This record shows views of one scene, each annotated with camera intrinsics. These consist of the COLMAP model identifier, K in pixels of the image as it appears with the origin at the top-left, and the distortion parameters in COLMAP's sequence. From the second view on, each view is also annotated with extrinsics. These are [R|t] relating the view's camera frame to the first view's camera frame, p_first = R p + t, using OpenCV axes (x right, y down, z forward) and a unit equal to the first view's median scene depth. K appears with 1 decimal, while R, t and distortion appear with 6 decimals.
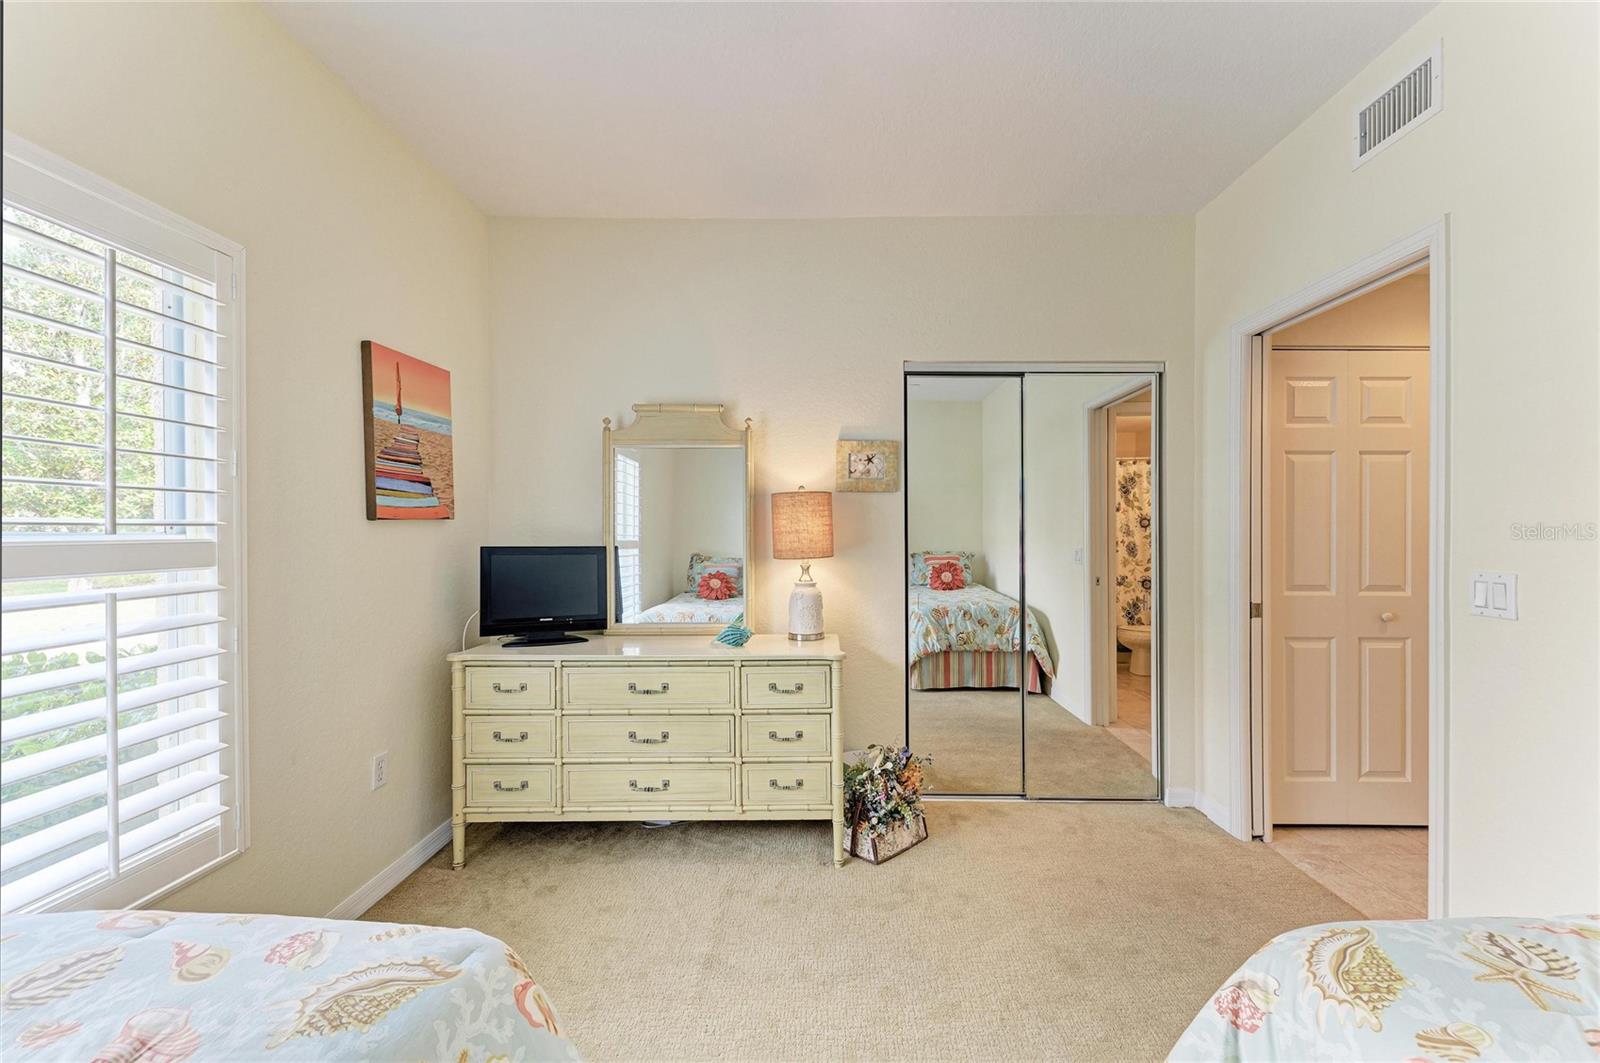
lens RADIAL K [[654.8, 0, 802.1], [0, 654.8, 537.7], [0, 0, 1]] dist [-0.000837, -0.000088]
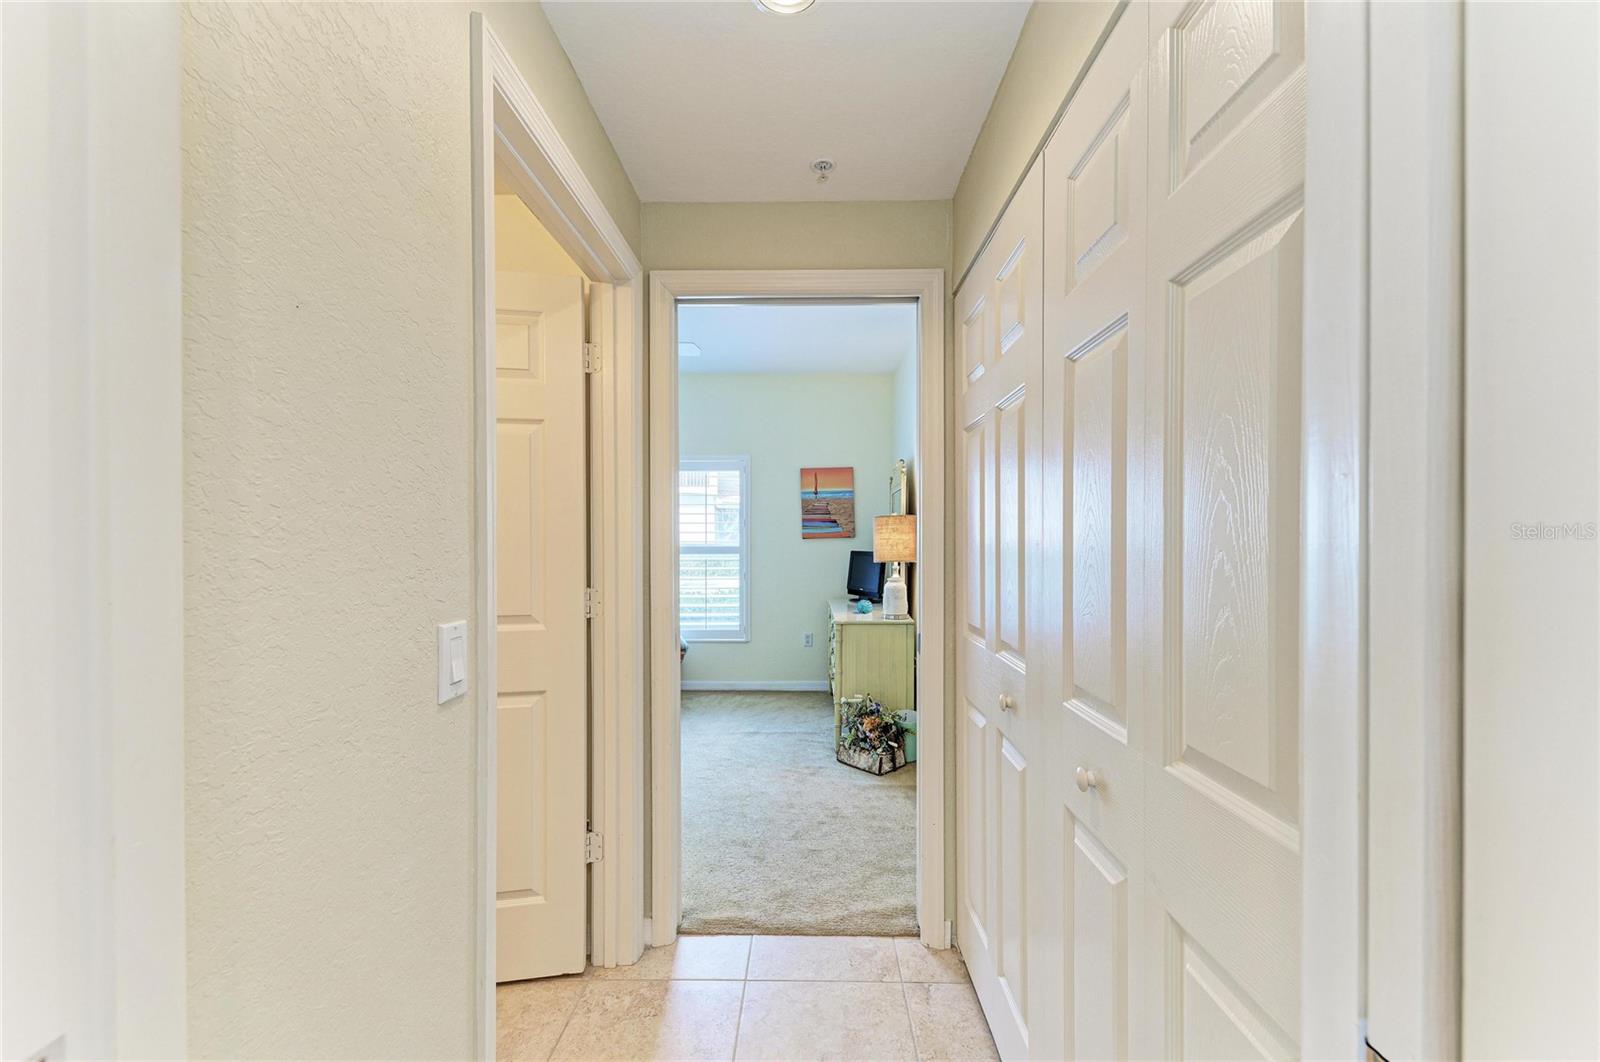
lens RADIAL K [[627.1, 0, 803.7], [0, 627.1, 539.9], [0, 0, 1]] dist [0.018758, -0.004832]
pose [[0.006636, 0.001003, -0.999977, 1.660423], [-0.002895, 0.999995, 0.000984, -0.023905], [0.999974, 0.002889, 0.006639, 0.930426]]
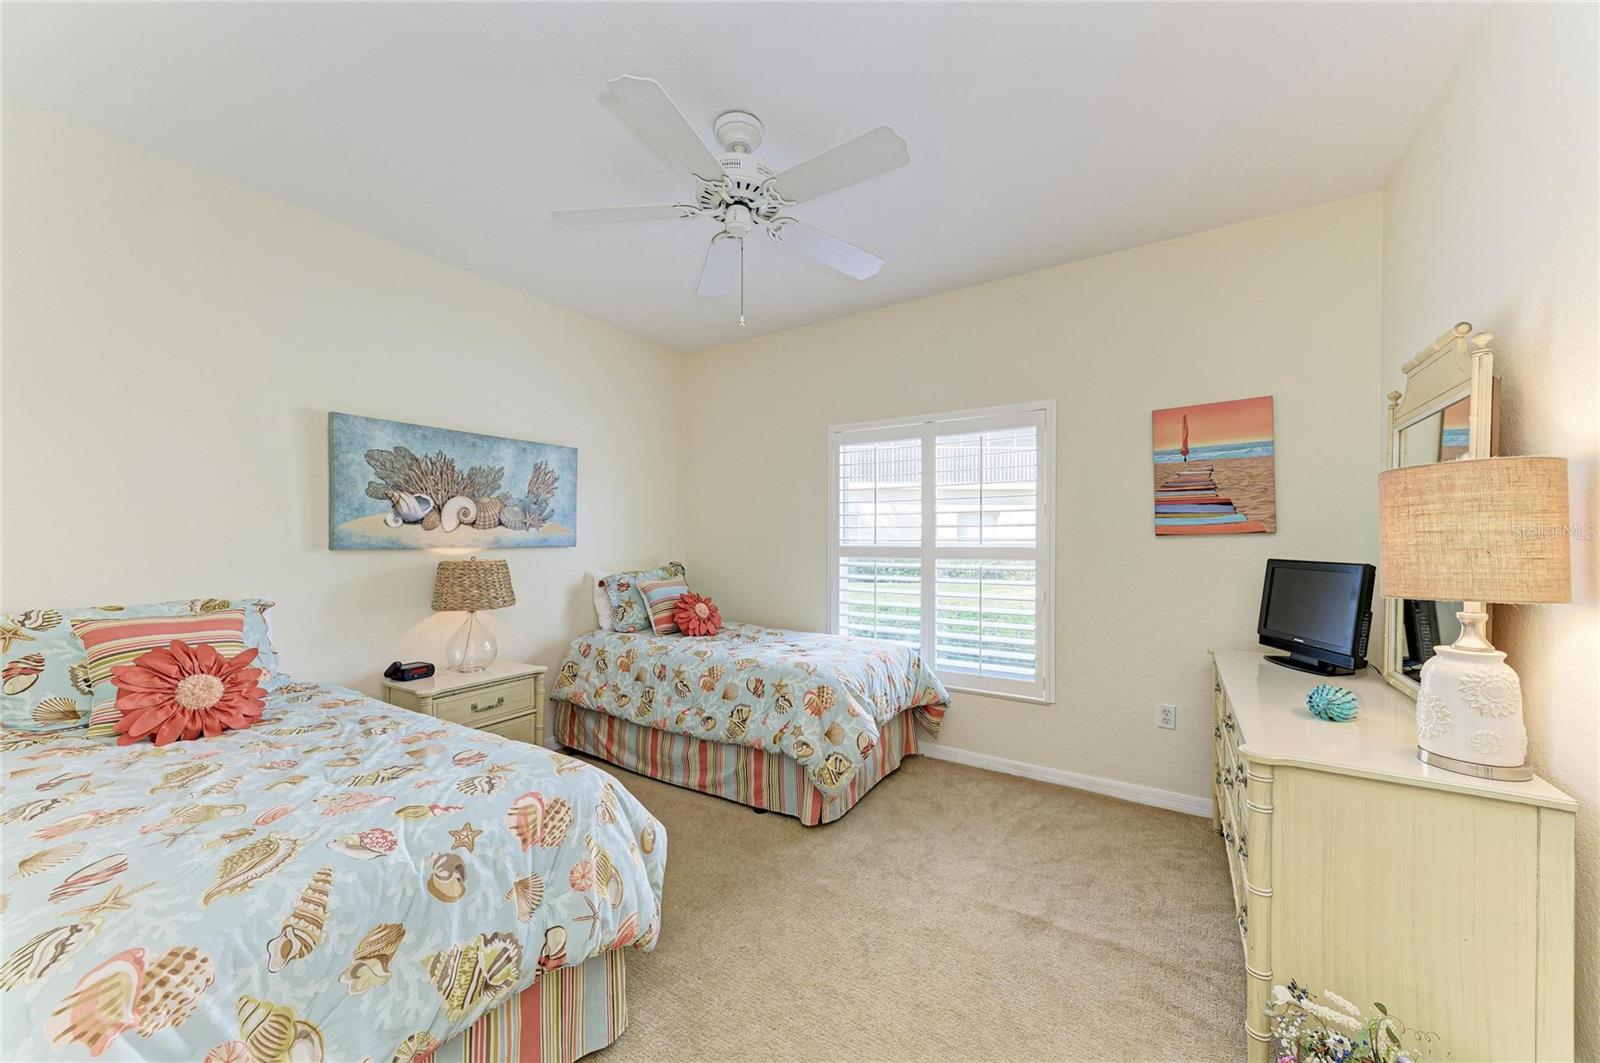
lens RADIAL K [[594.8, 0, 796.5], [0, 594.8, 538.1], [0, 0, 1]] dist [0.015217, -0.003680]
pose [[-0.518316, -0.003151, -0.855183, 0.795731], [-0.007118, 0.999974, 0.000630, -0.016863], [0.855159, 0.006414, -0.518325, 0.947073]]
